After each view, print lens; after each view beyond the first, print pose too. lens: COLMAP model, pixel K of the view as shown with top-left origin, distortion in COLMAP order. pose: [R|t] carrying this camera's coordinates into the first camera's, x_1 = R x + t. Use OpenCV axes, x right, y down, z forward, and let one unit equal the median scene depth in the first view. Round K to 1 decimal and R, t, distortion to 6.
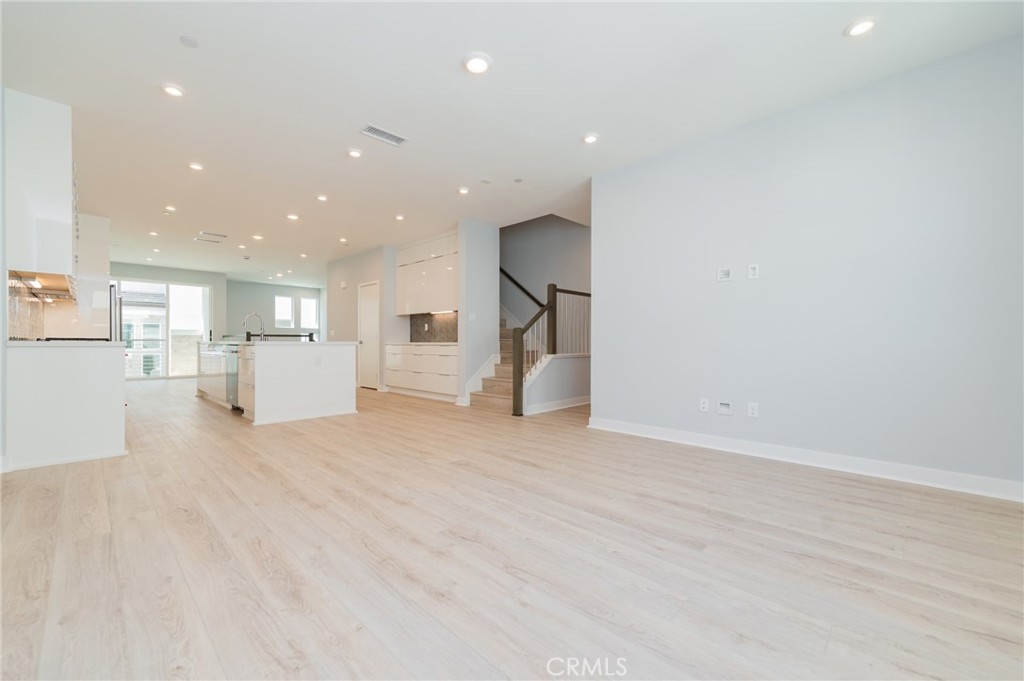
lens RADIAL K [[432.7, 0, 516.3], [0, 432.7, 342.5], [0, 0, 1]] dist [0.002506, 0.000252]
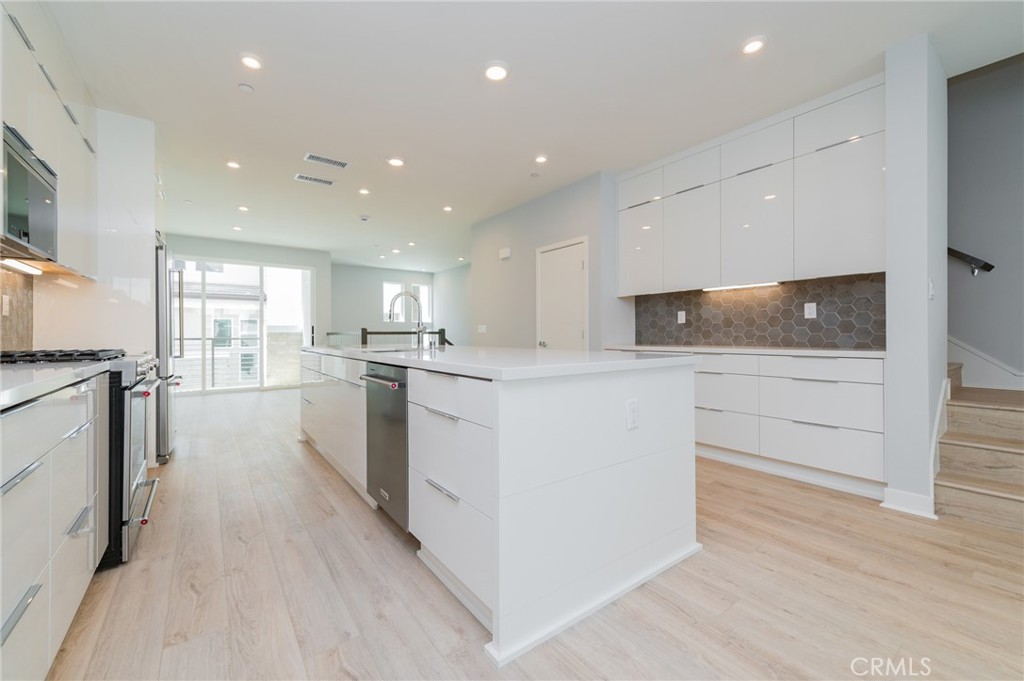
lens RADIAL K [[416.6, 0, 508.9], [0, 416.6, 334.0], [0, 0, 1]] dist [0.003348, 0.000155]
pose [[0.987620, -0.006689, -0.156724, -0.341603], [0.006413, 0.999977, -0.002268, -0.014605], [0.156735, 0.001235, 0.987640, 0.452098]]
